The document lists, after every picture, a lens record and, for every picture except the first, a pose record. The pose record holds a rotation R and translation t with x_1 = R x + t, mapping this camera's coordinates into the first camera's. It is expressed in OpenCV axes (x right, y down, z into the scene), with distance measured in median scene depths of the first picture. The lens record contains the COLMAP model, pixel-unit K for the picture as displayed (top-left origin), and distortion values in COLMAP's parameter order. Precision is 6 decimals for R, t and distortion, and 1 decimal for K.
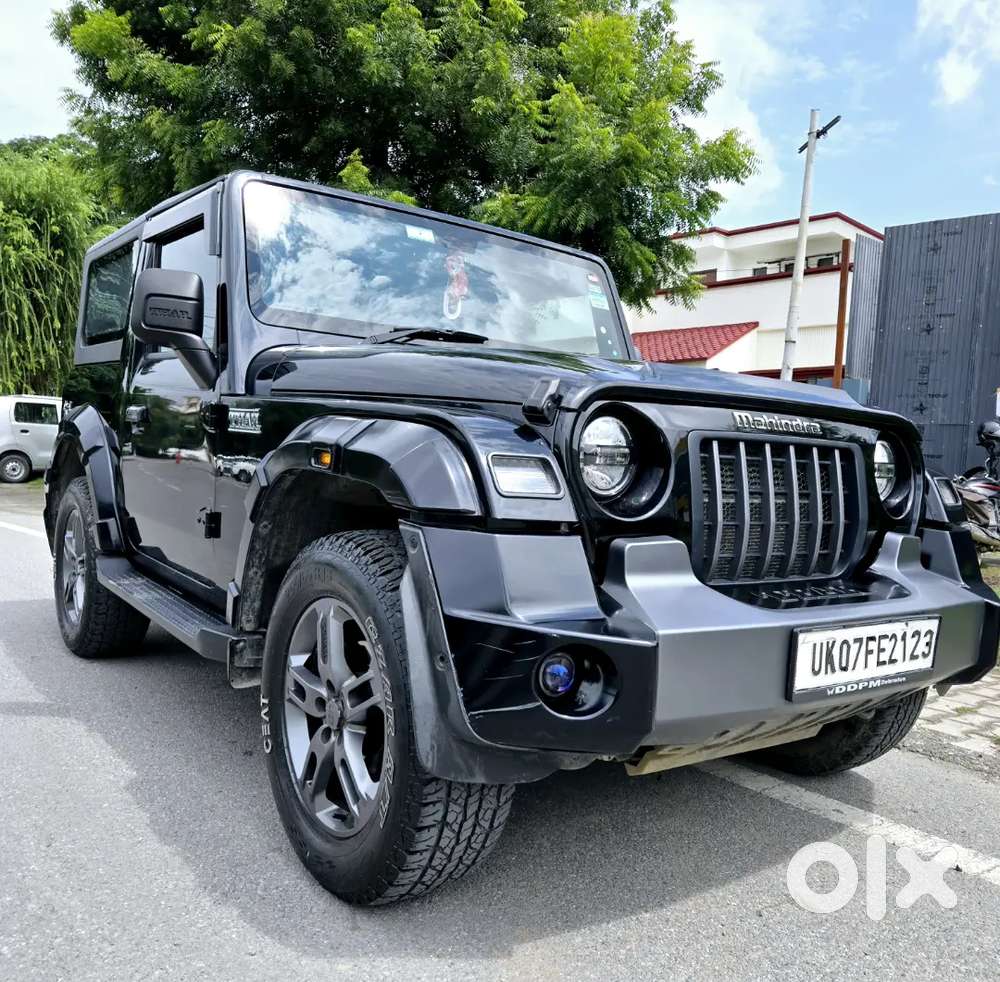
lens RADIAL K [[887.4, 0, 508.5], [0, 887.4, 517.8], [0, 0, 1]] dist [0.077374, -0.060770]
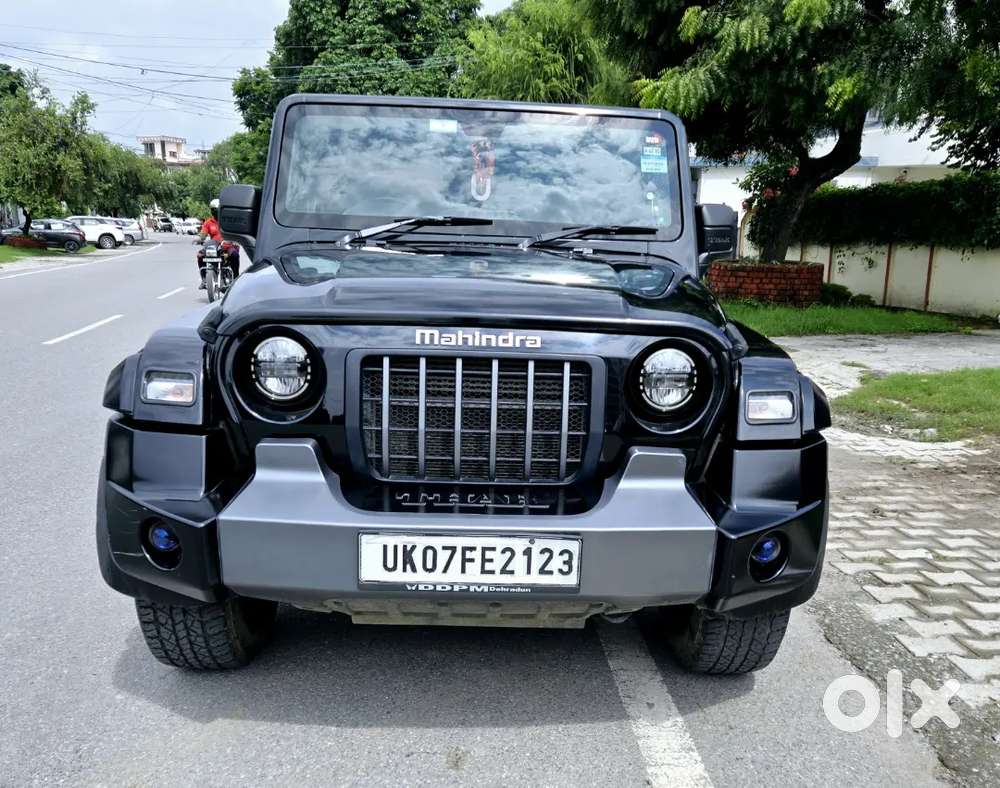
lens RADIAL K [[878.4, 0, 521.3], [0, 878.4, 445.1], [0, 0, 1]] dist [0.083731, -0.073509]
pose [[0.826835, 0.112173, -0.551145, 1.001081], [-0.031661, 0.987639, 0.153513, -0.152894], [0.561553, -0.109481, 0.820166, 0.159229]]
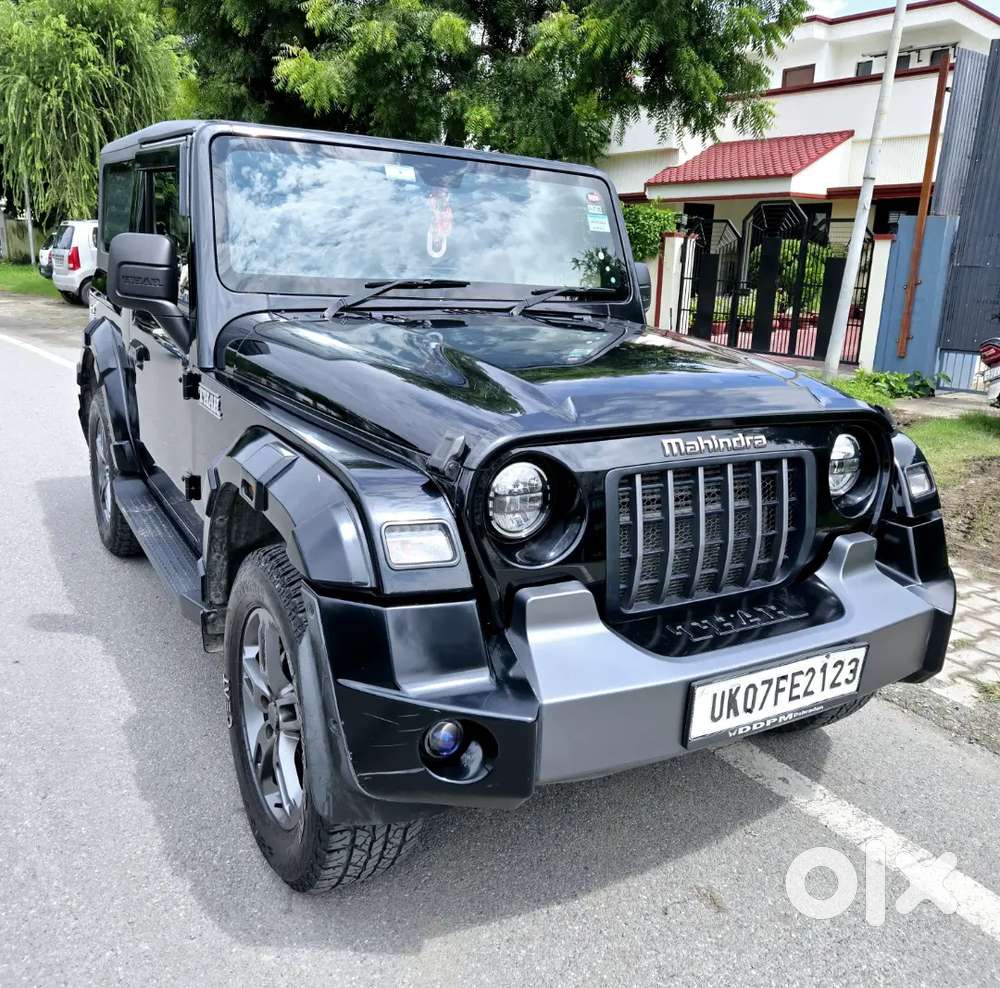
lens RADIAL K [[884.2, 0, 496.4], [0, 884.2, 473.1], [0, 0, 1]] dist [0.079628, -0.059622]
pose [[0.994617, 0.023673, -0.100880, 0.172952], [-0.006622, 0.986085, 0.166111, -0.248879], [0.103408, -0.164549, 0.980933, 0.016935]]
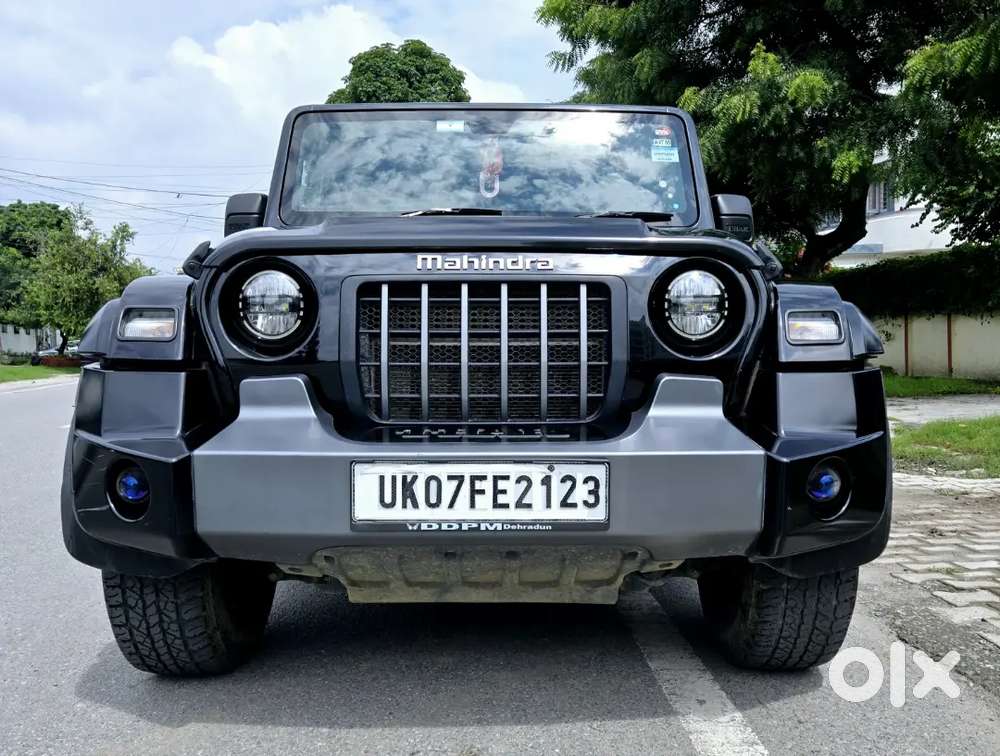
lens RADIAL K [[880.5, 0, 516.3], [0, 880.5, 380.6], [0, 0, 1]] dist [0.080910, -0.078621]
pose [[0.811502, -0.023818, -0.583864, 0.950212], [0.002287, 0.999291, -0.037586, 0.064580], [0.584345, 0.029166, 0.810981, 0.253152]]
